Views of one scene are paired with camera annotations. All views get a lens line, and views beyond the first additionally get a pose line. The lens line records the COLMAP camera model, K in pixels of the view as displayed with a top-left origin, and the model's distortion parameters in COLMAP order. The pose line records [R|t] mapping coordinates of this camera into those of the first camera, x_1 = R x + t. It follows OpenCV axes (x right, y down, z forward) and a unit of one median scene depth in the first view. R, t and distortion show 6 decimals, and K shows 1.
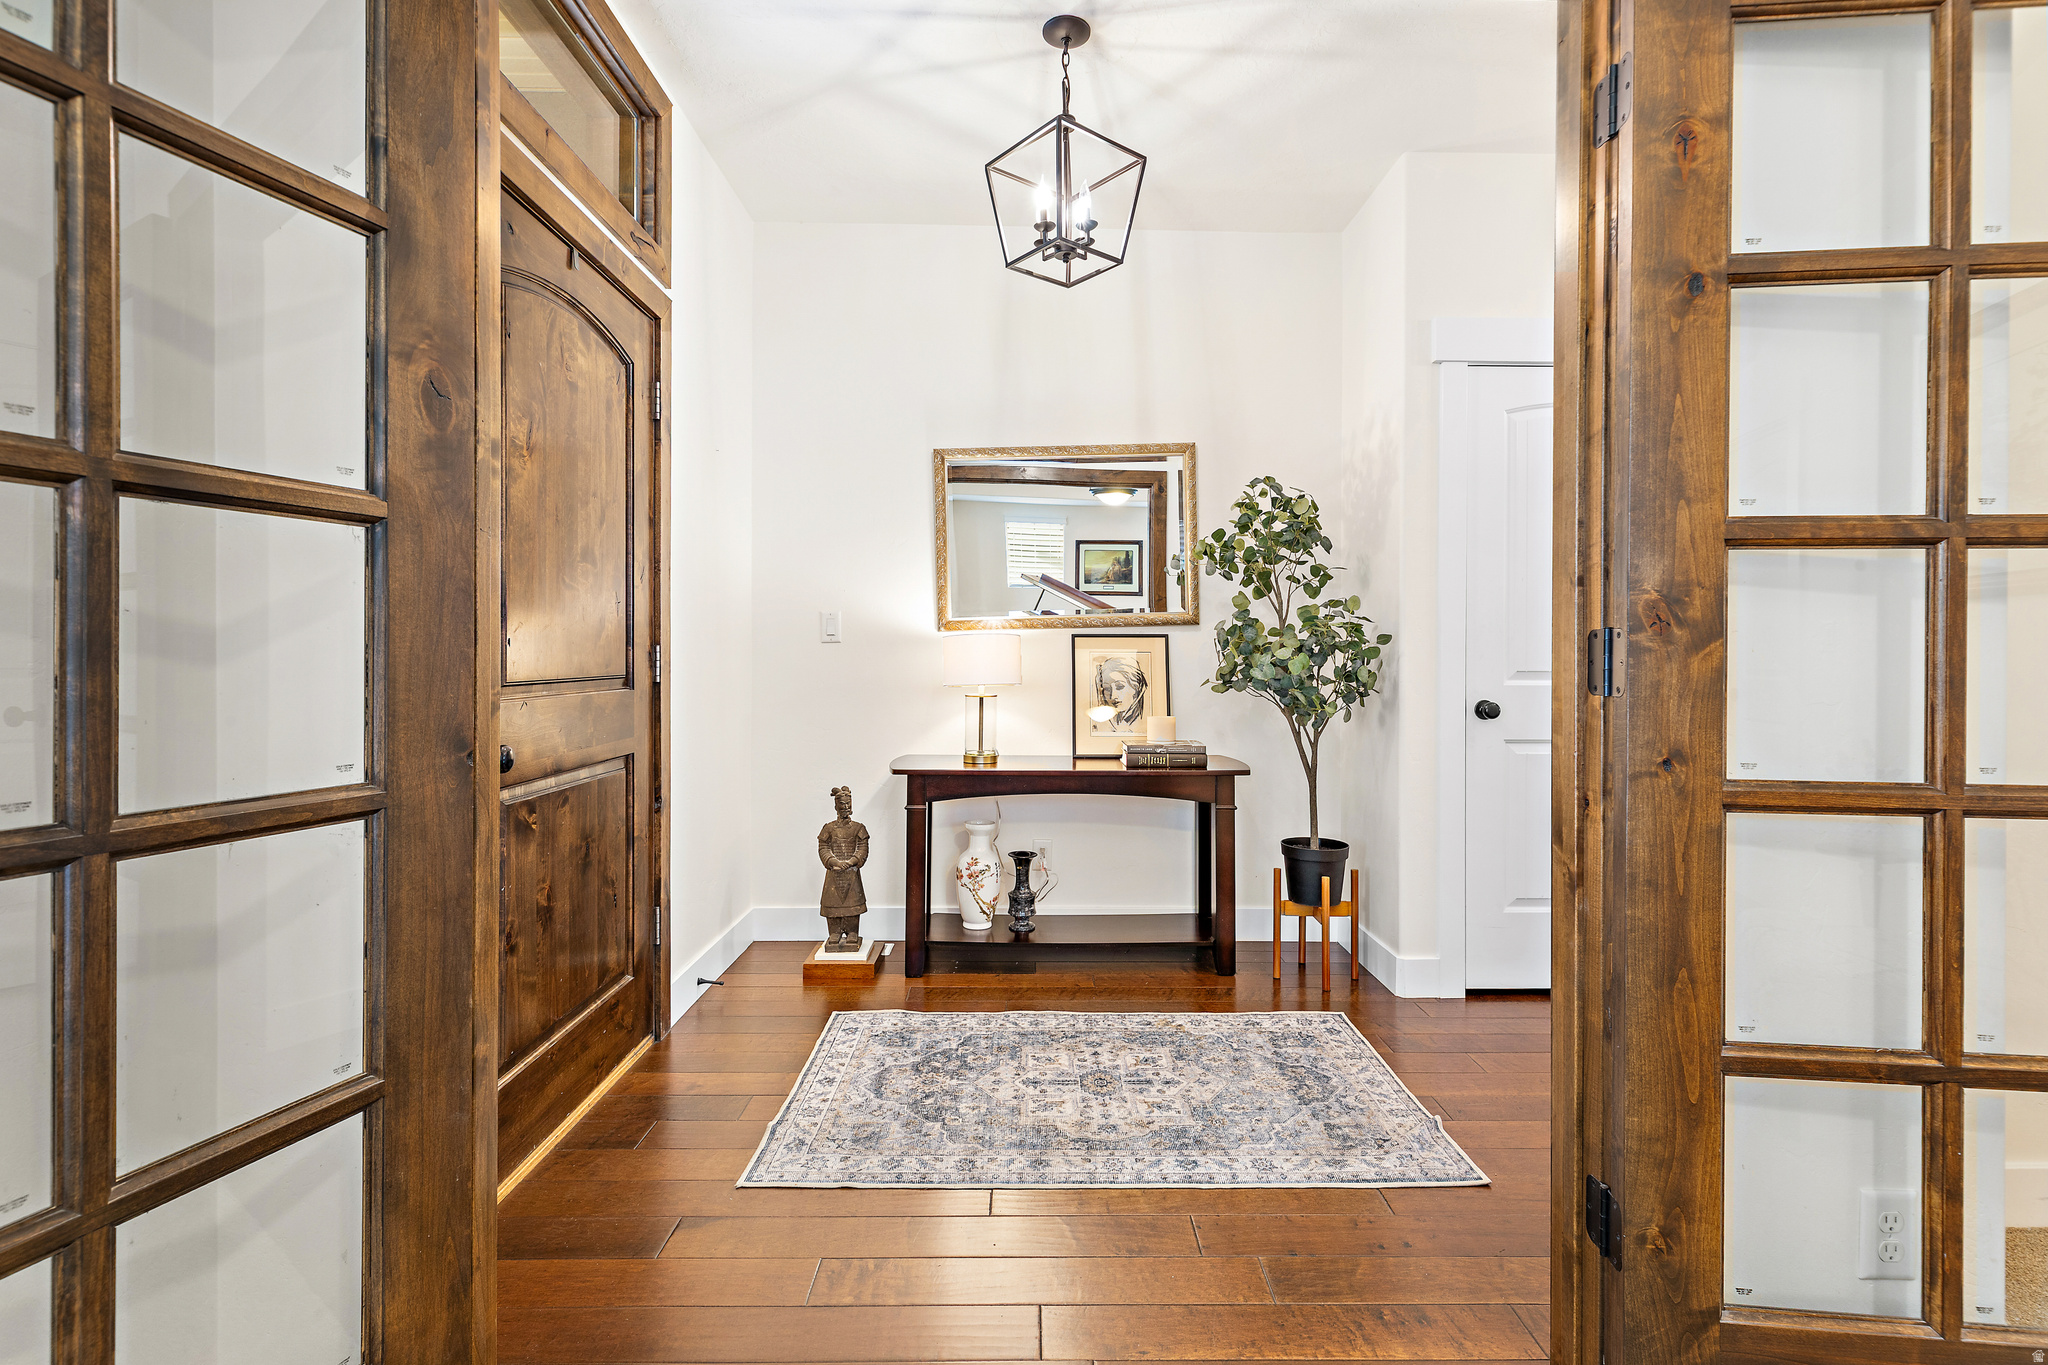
lens RADIAL K [[942.5, 0, 1029.1], [0, 942.5, 662.0], [0, 0, 1]] dist [0.004170, 0.000832]
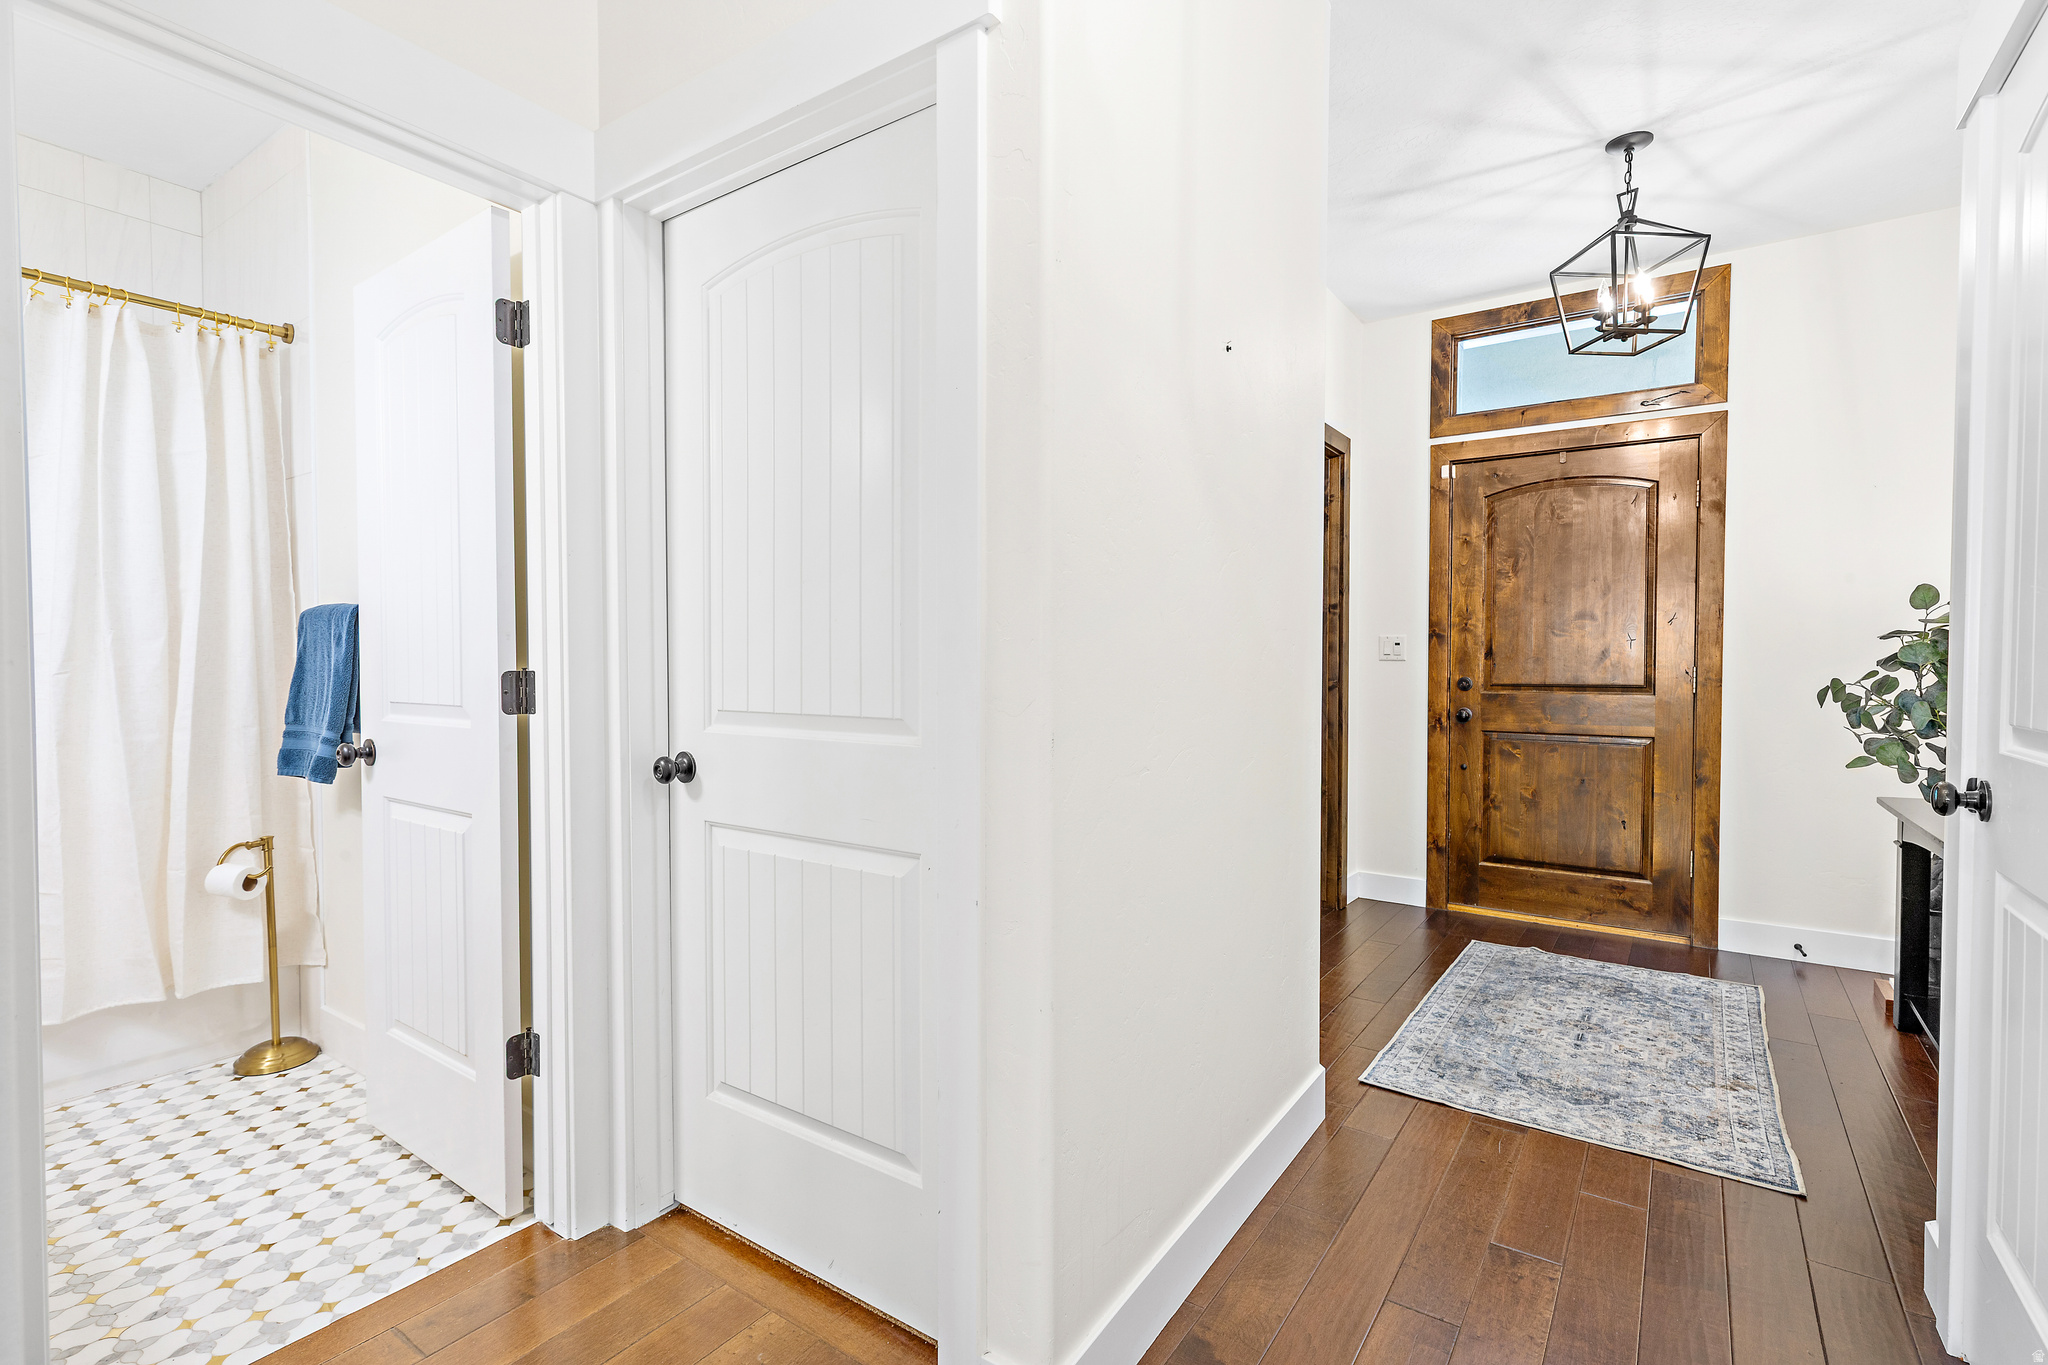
lens RADIAL K [[942.5, 0, 1043.2], [0, 942.5, 676.3], [0, 0, 1]] dist [0.004170, 0.000832]
pose [[-0.573754, 0.012604, -0.818931, 1.467763], [-0.004782, 0.999813, 0.018738, -0.026674], [0.819014, 0.014668, -0.573586, 1.120138]]
